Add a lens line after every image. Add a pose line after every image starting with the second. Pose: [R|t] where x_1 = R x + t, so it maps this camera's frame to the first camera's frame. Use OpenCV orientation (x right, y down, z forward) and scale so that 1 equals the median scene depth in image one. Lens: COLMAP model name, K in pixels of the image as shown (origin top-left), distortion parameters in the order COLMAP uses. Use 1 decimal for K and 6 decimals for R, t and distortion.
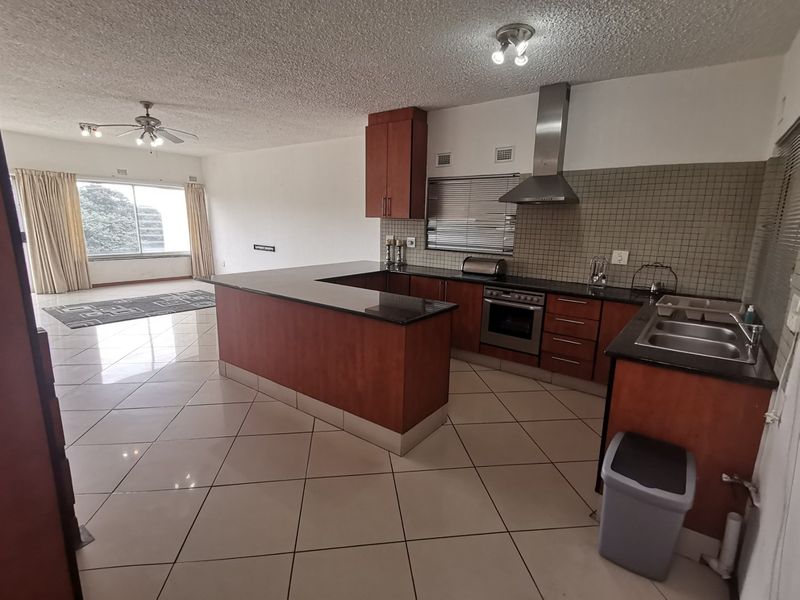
lens RADIAL K [[395.1, 0, 400.0], [0, 395.1, 300.0], [0, 0, 1]] dist [0.147471, -0.121338]
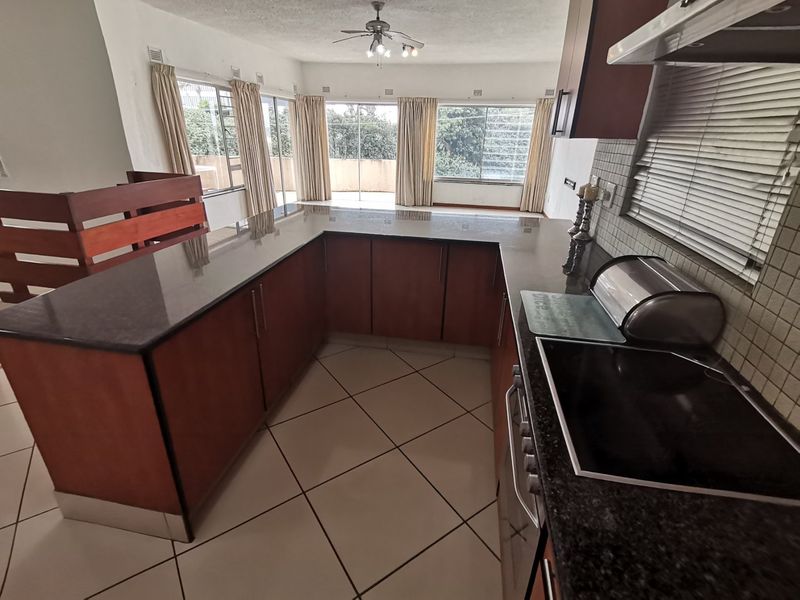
lens RADIAL K [[396.2, 0, 399.7], [0, 396.2, 304.5], [0, 0, 1]] dist [0.028167, 0.000269]
pose [[0.452728, 0.347148, -0.821295, 0.233634], [-0.192227, 0.937437, 0.290277, -0.079634], [0.870682, 0.026459, 0.491135, 0.403572]]
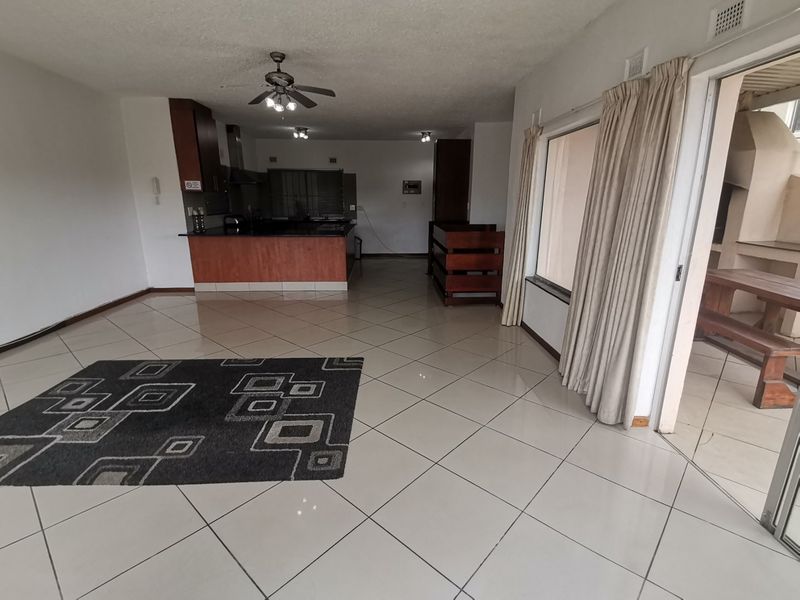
lens RADIAL K [[397.3, 0, 400.0], [0, 397.3, 300.0], [0, 0, 1]] dist [0.005366, 0.000641]
pose [[-0.645245, -0.212382, 0.733862, -0.929194], [0.136389, 0.913128, 0.384182, -0.196427], [-0.751703, 0.347982, -0.560224, 0.917116]]
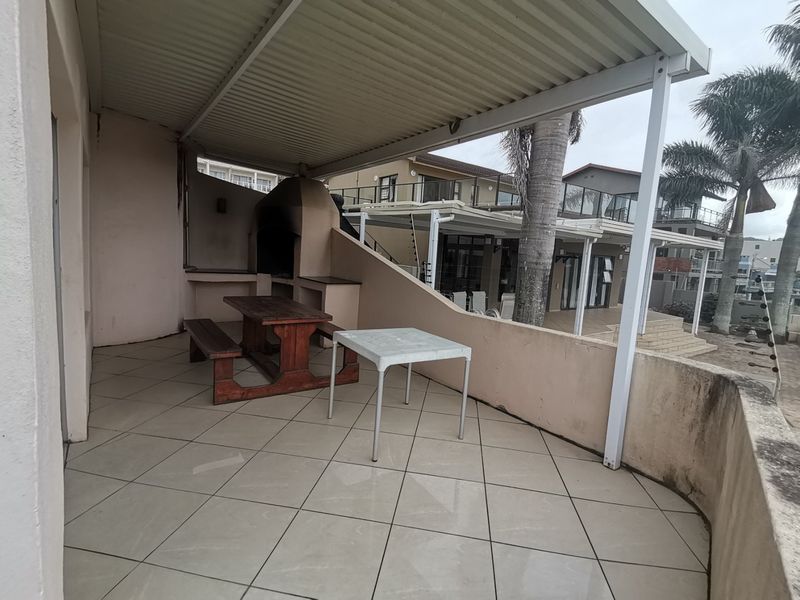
lens RADIAL K [[413.7, 0, 400.0], [0, 413.7, 300.0], [0, 0, 1]] dist [-0.003992, -0.000293]
pose [[-0.955981, -0.108704, 0.272552, -1.194809], [-0.021520, 0.952321, 0.304338, -0.163226], [-0.292640, 0.285076, -0.912740, 0.807424]]
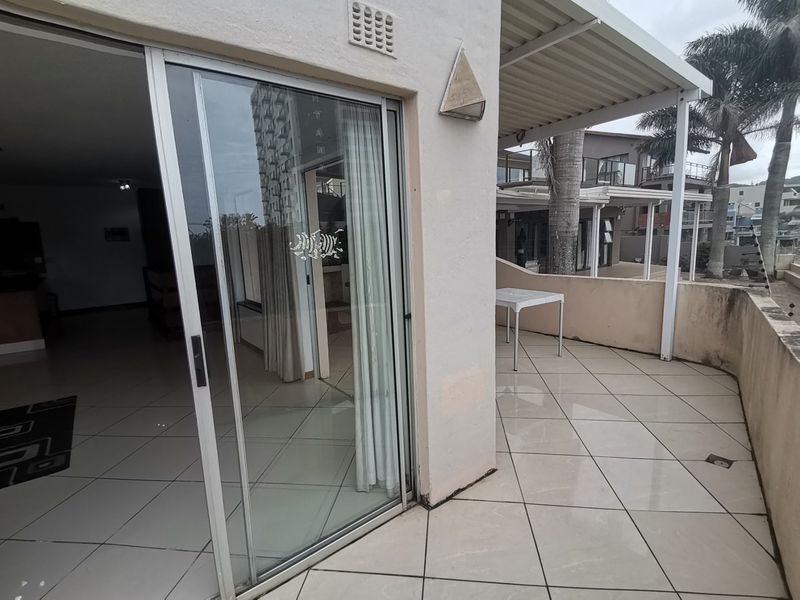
lens RADIAL K [[413.7, 0, 400.0], [0, 413.7, 300.0], [0, 0, 1]] dist [-0.003992, -0.000293]
pose [[-0.966757, -0.016582, 0.255159, -1.080432], [0.075009, 0.935602, 0.344997, -0.211941], [-0.244448, 0.352667, -0.903256, 1.029515]]
